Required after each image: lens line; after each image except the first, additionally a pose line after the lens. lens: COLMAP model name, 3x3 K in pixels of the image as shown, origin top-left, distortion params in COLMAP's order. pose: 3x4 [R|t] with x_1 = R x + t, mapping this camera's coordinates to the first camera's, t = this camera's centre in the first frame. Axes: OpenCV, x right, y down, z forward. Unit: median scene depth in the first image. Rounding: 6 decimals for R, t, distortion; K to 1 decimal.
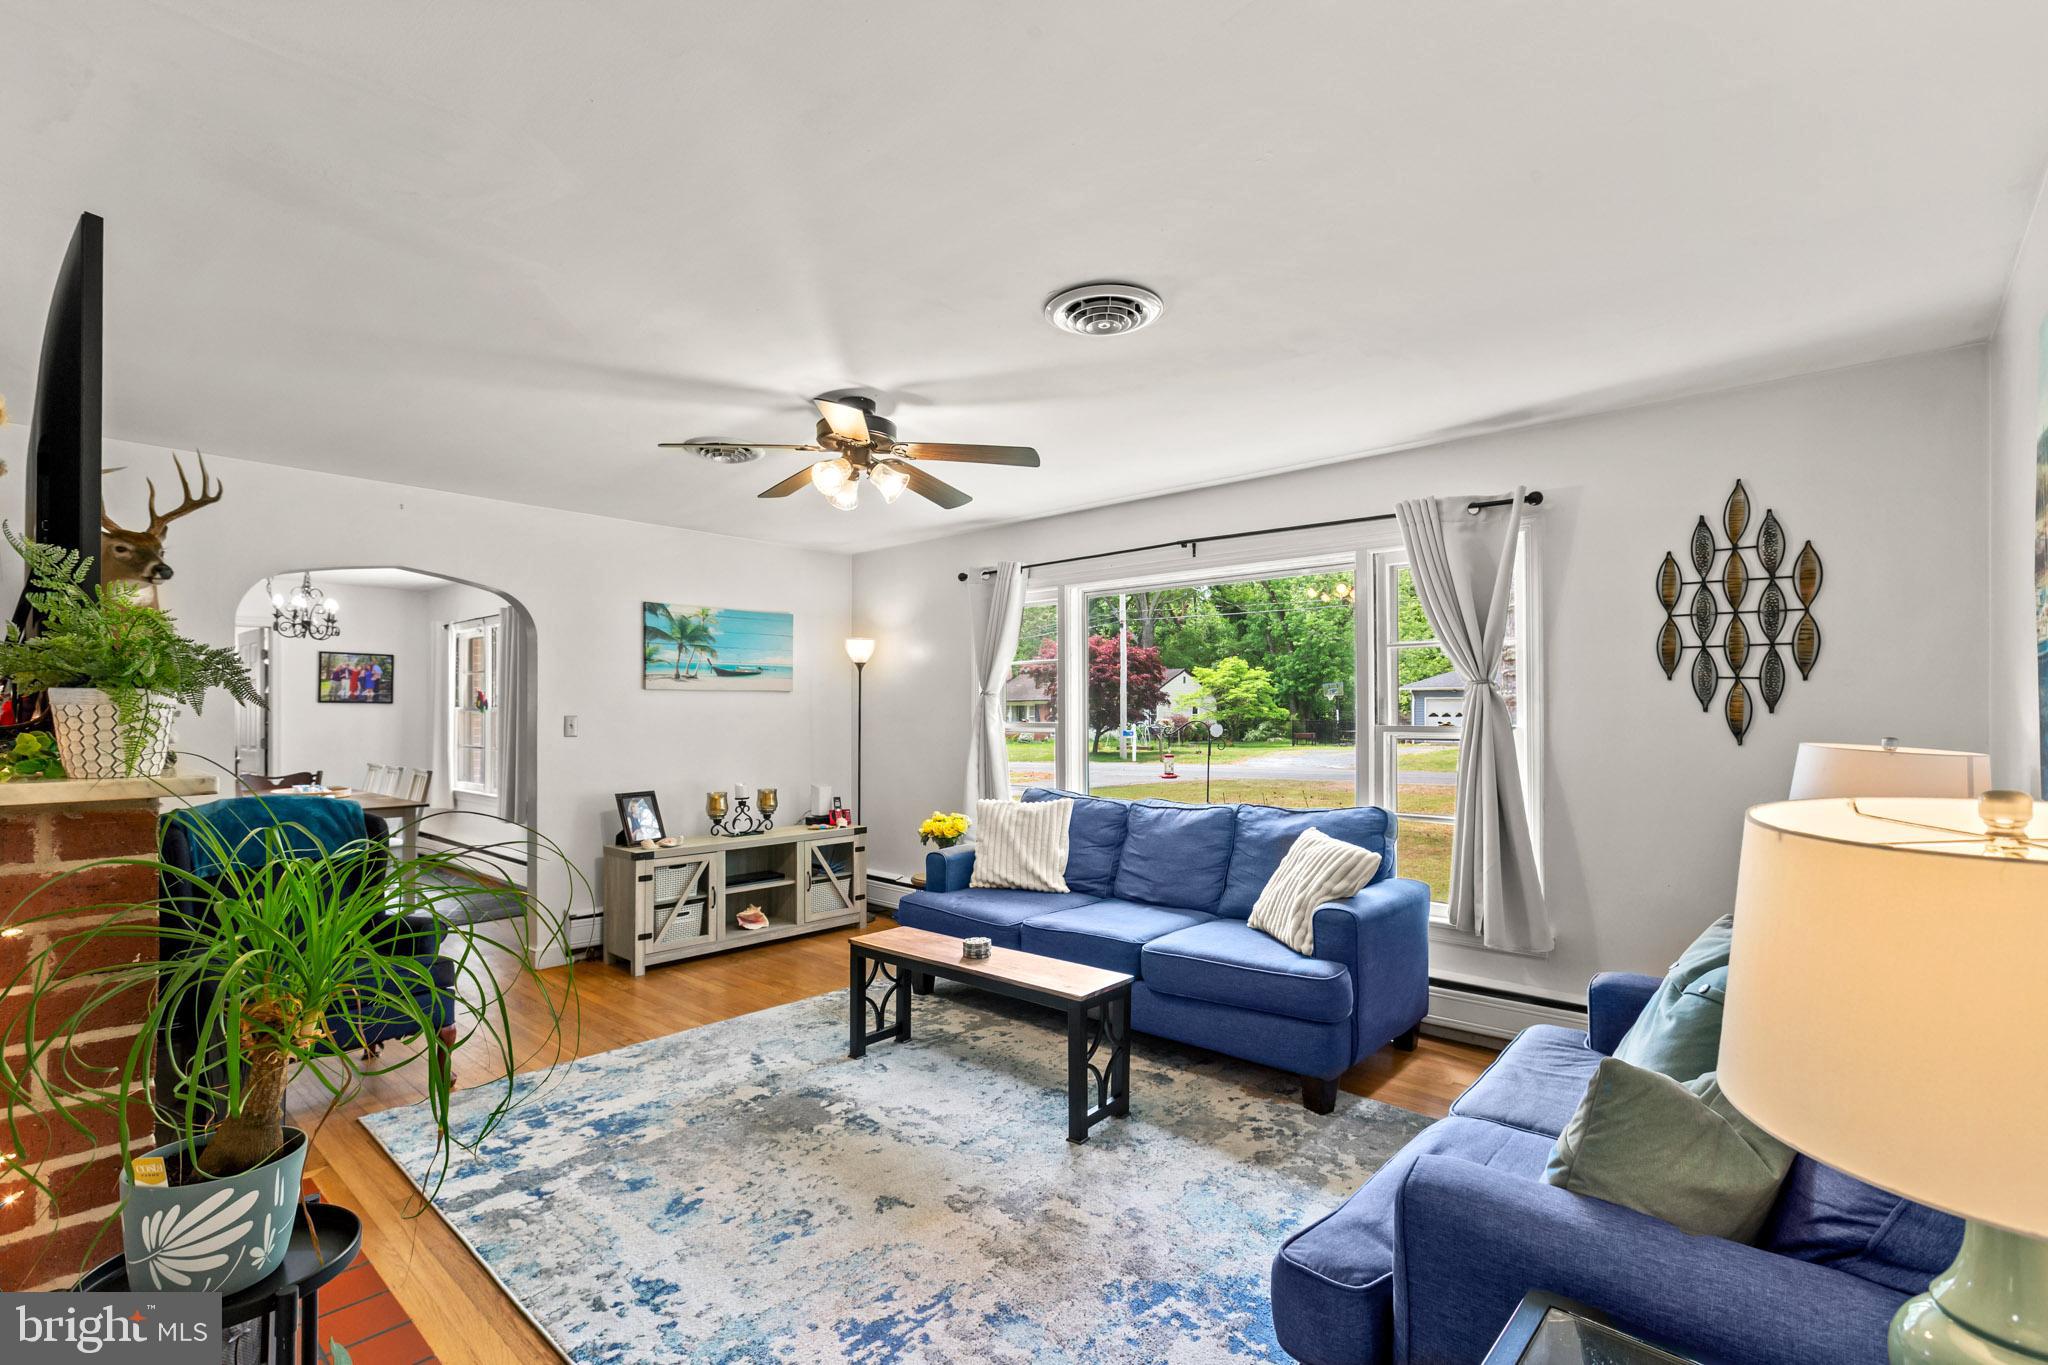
lens RADIAL K [[920.1, 0, 1019.5], [0, 920.1, 708.5], [0, 0, 1]] dist [0.001013, 0.000967]
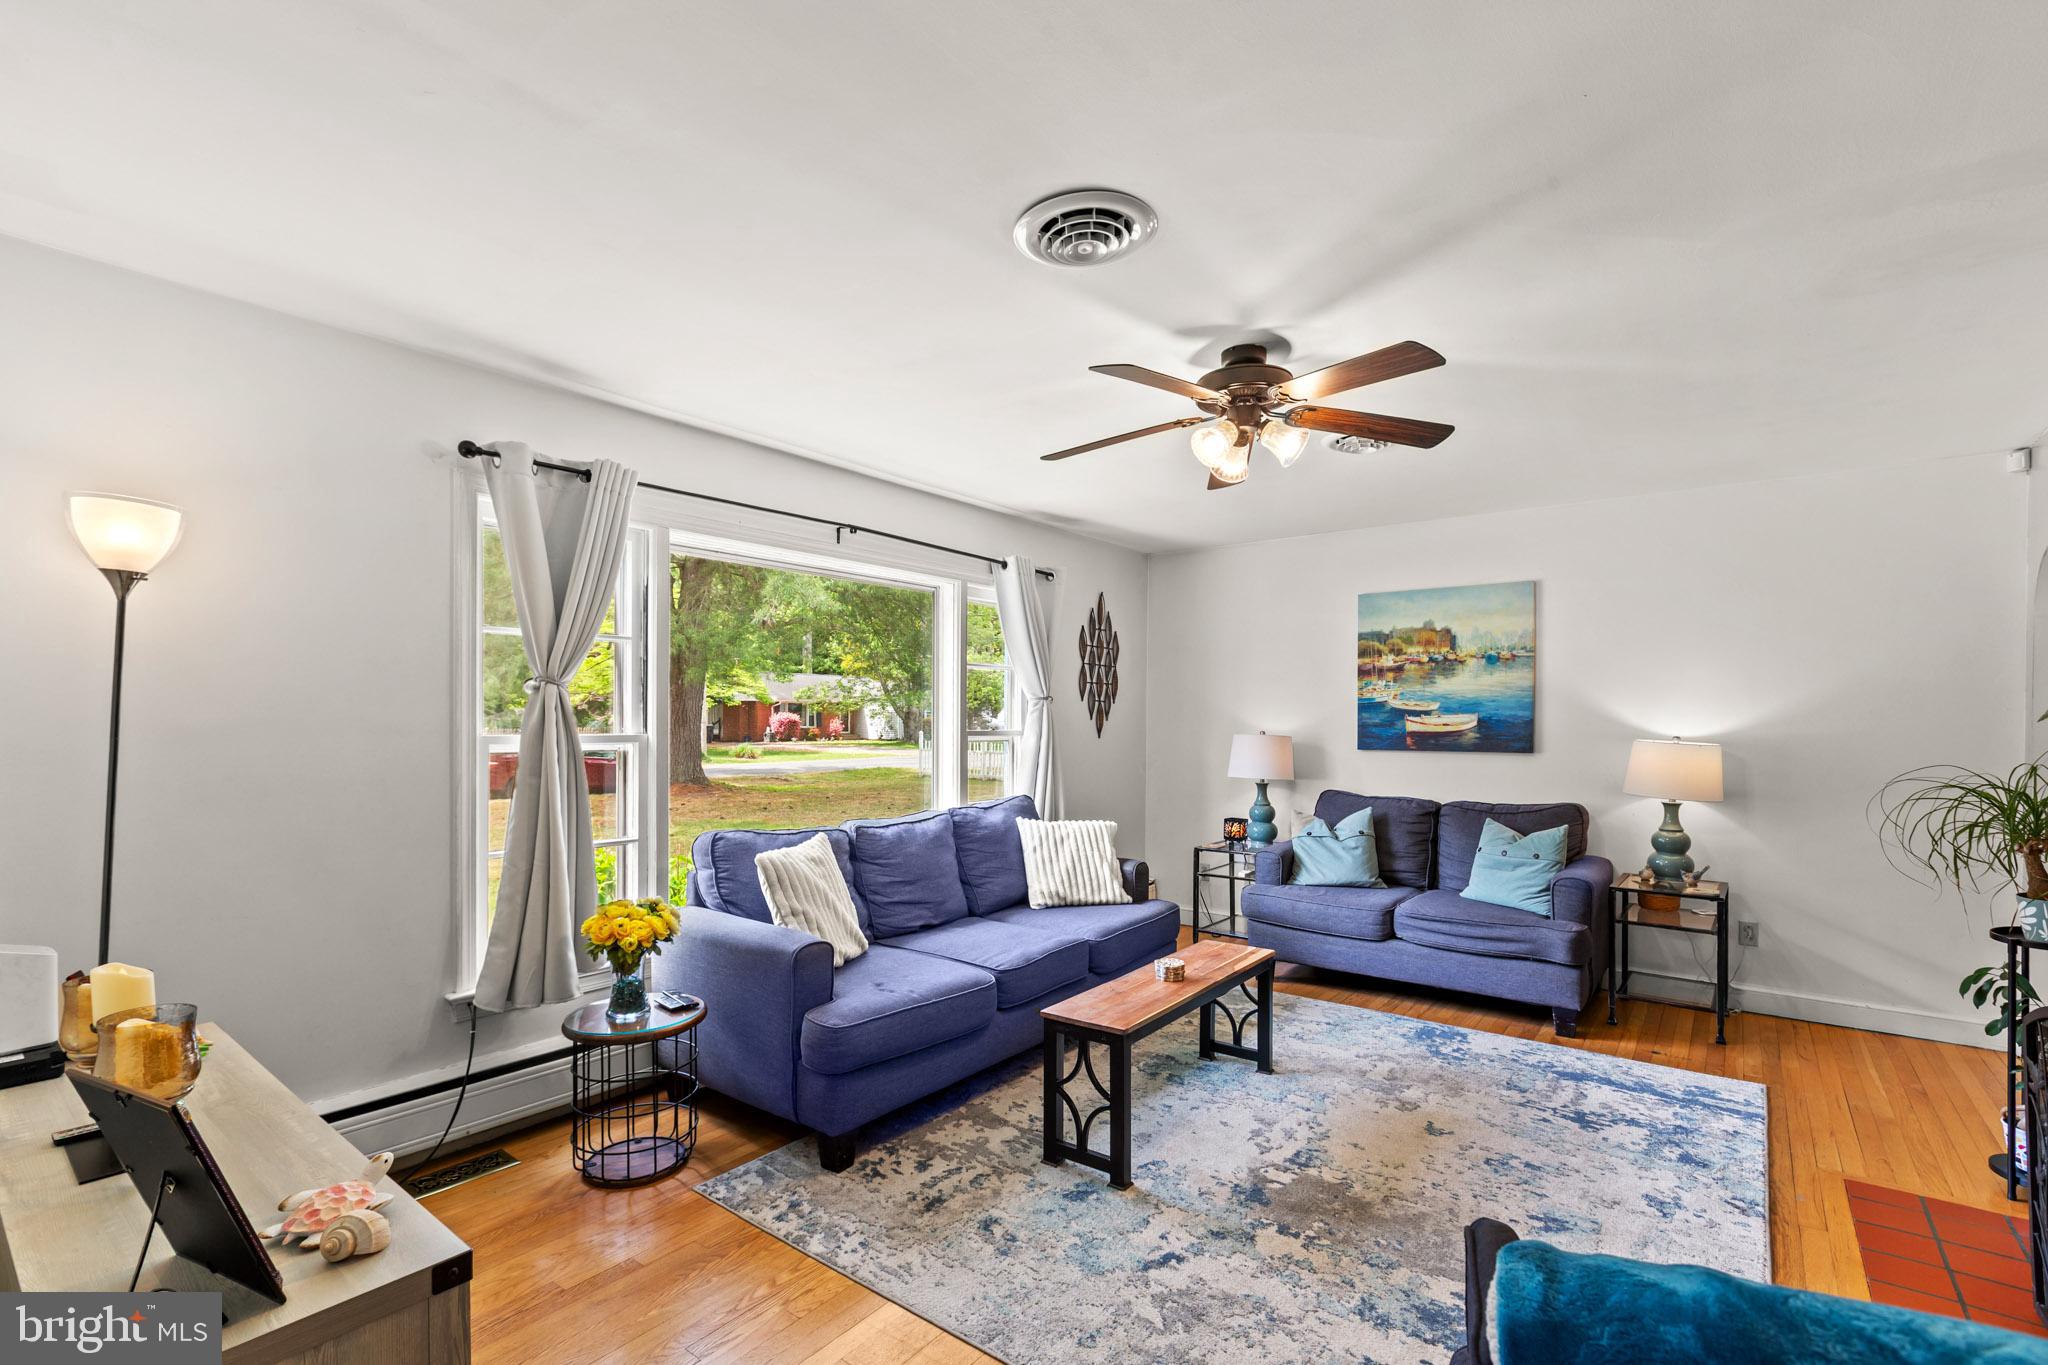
lens RADIAL K [[920.1, 0, 1019.5], [0, 920.1, 708.5], [0, 0, 1]] dist [0.001013, 0.000967]
pose [[-0.067555, 0.013517, 0.997624, -0.646633], [-0.009310, 0.999856, -0.014177, 0.005725], [-0.997672, -0.010245, -0.067419, 0.805351]]
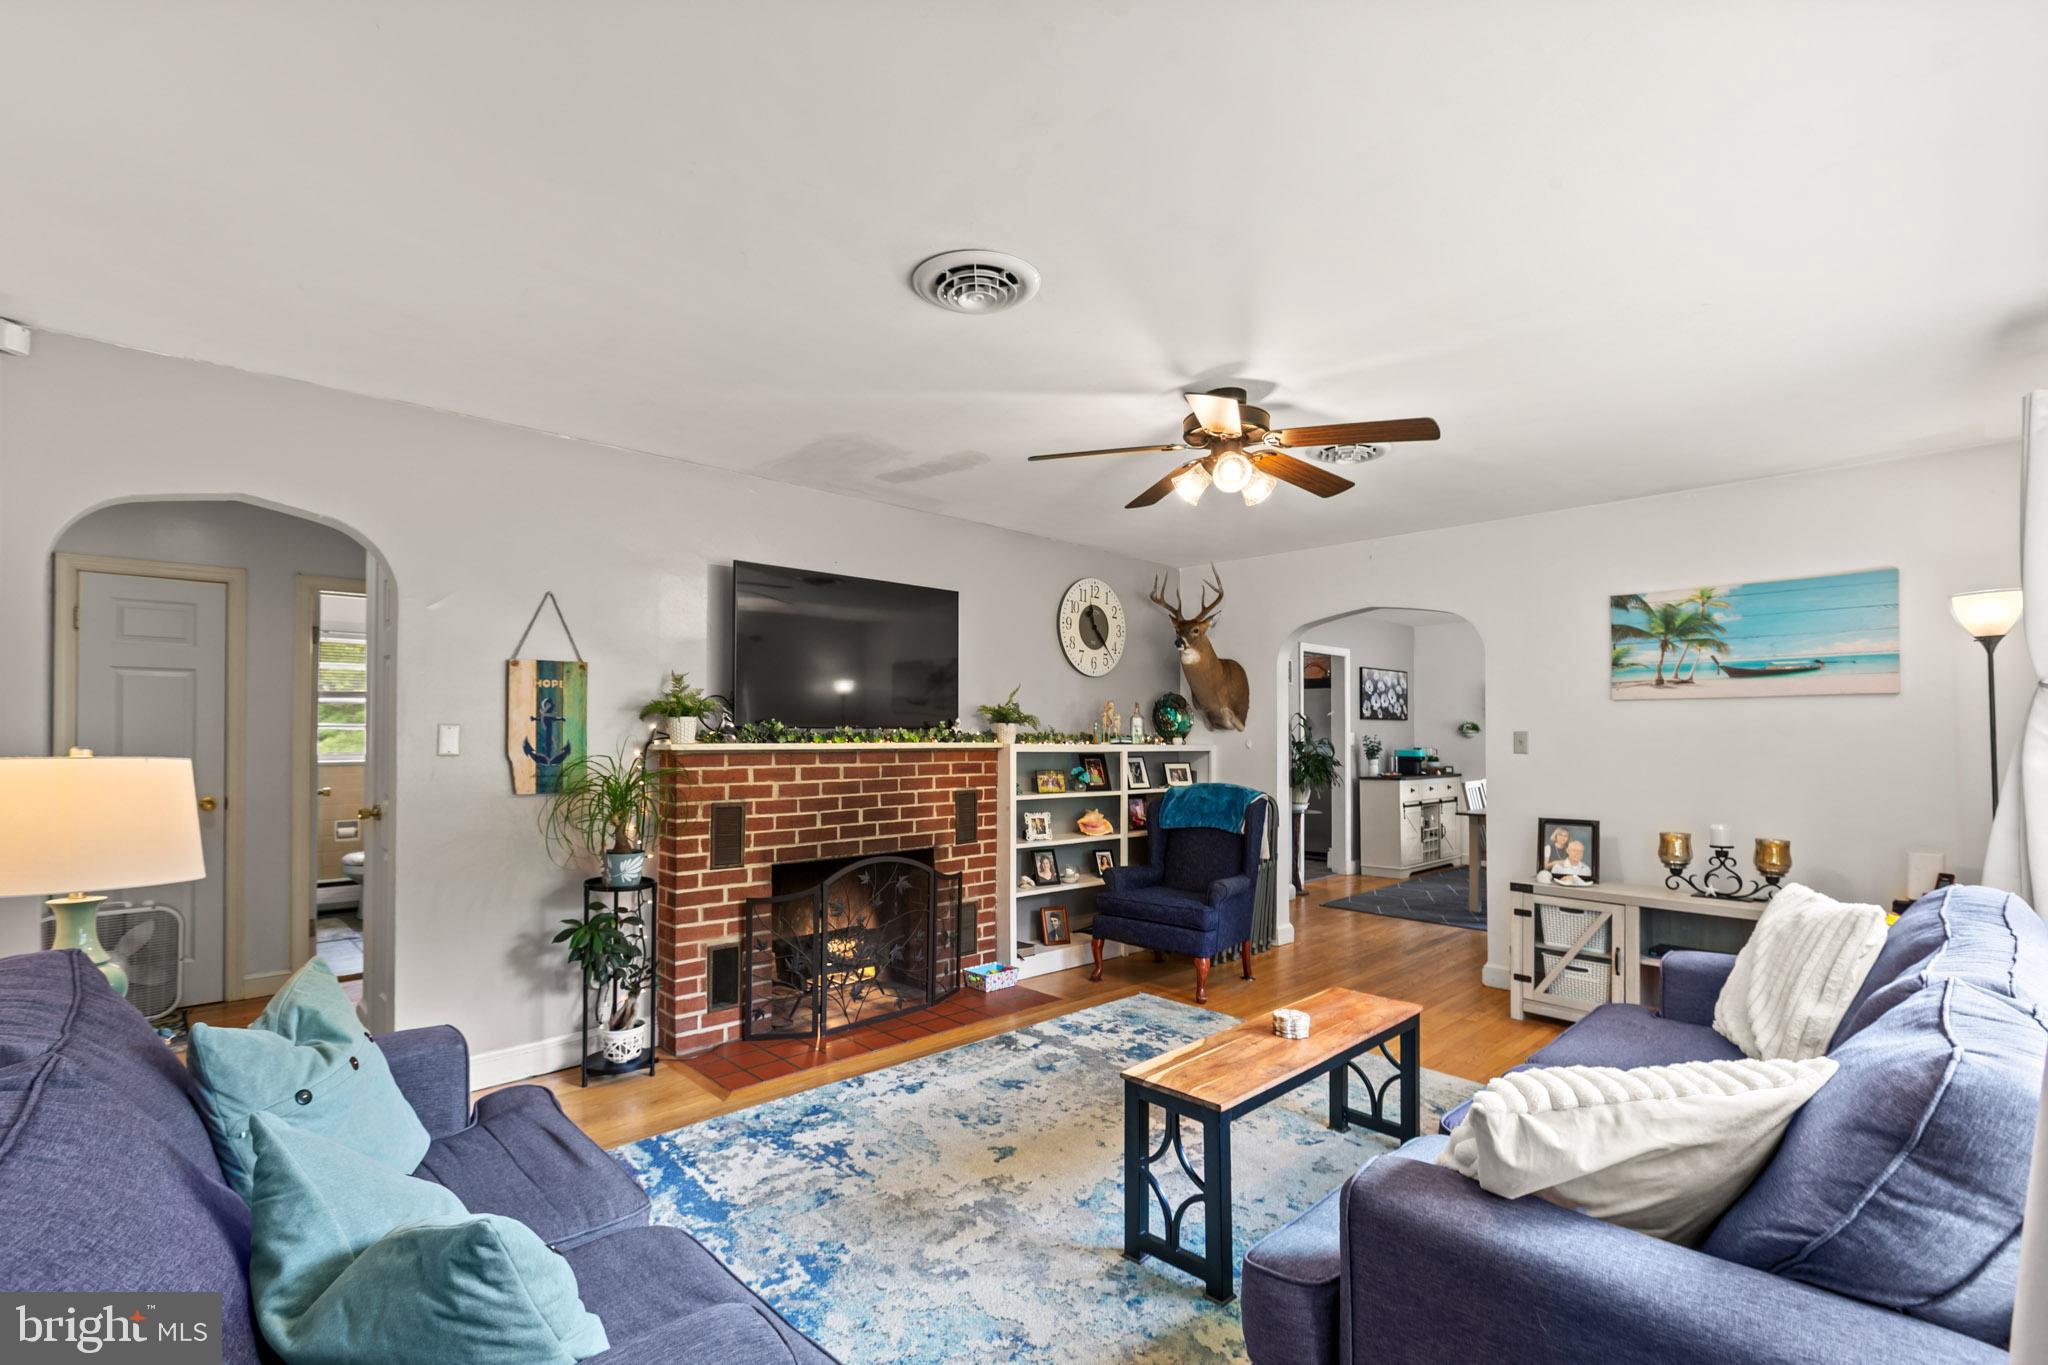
lens RADIAL K [[930.9, 0, 1022.6], [0, 930.9, 729.6], [0, 0, 1]] dist [-0.000392, 0.000148]
pose [[-0.072736, -0.003026, -0.997347, 0.501224], [0.001420, 0.999994, -0.003138, 0.008183], [0.997350, -0.001644, -0.072731, 0.549531]]
